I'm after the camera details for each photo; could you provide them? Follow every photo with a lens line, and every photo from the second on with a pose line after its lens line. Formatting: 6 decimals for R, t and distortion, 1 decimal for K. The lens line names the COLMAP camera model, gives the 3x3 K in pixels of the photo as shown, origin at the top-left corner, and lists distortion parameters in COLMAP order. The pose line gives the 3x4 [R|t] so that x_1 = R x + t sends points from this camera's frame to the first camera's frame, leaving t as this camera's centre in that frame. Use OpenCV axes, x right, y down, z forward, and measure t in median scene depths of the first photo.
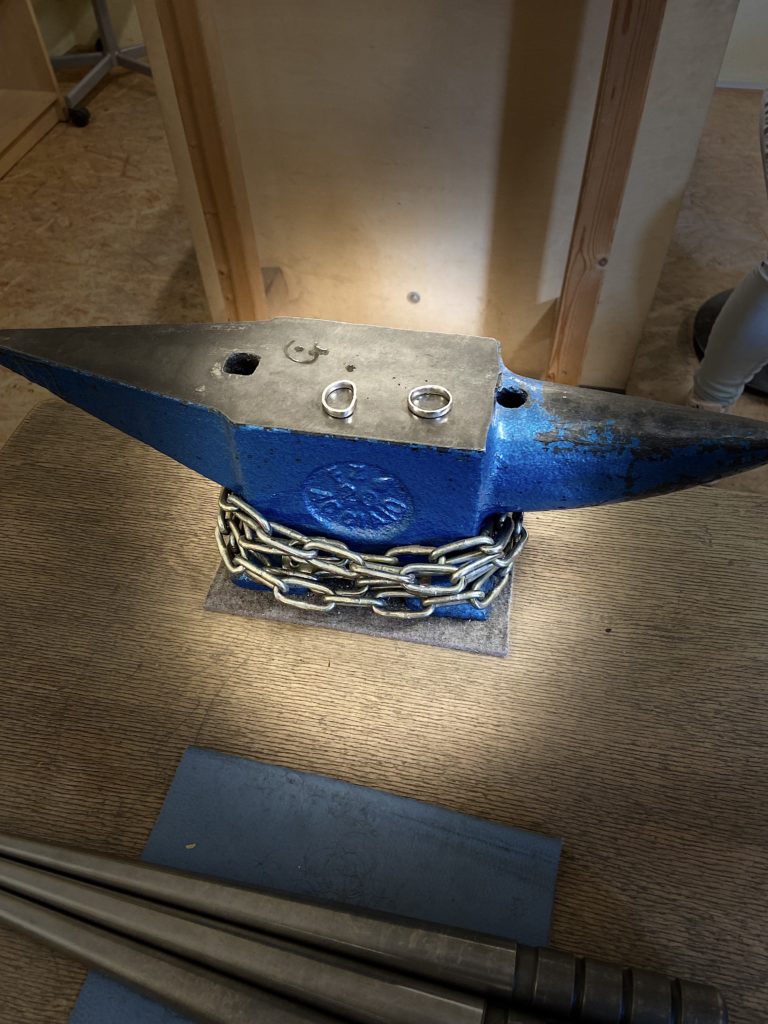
lens RADIAL K [[810.9, 0, 384.0], [0, 810.9, 512.0], [0, 0, 1]] dist [0.096218, -0.184921]
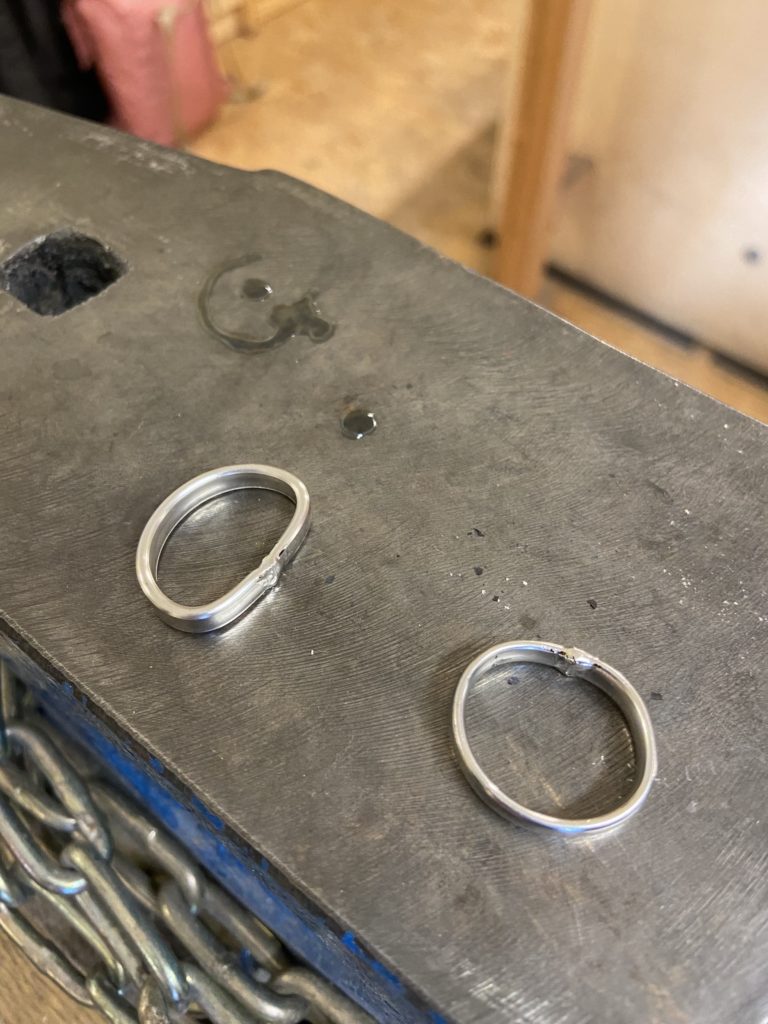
lens RADIAL K [[810.9, 0, 384.0], [0, 810.9, 512.0], [0, 0, 1]] dist [0.096218, -0.184921]
pose [[0.880214, 0.412138, -0.235298, 0.042144], [-0.382416, 0.909570, 0.162607, -0.192537], [0.281037, -0.053147, 0.958224, 0.721820]]
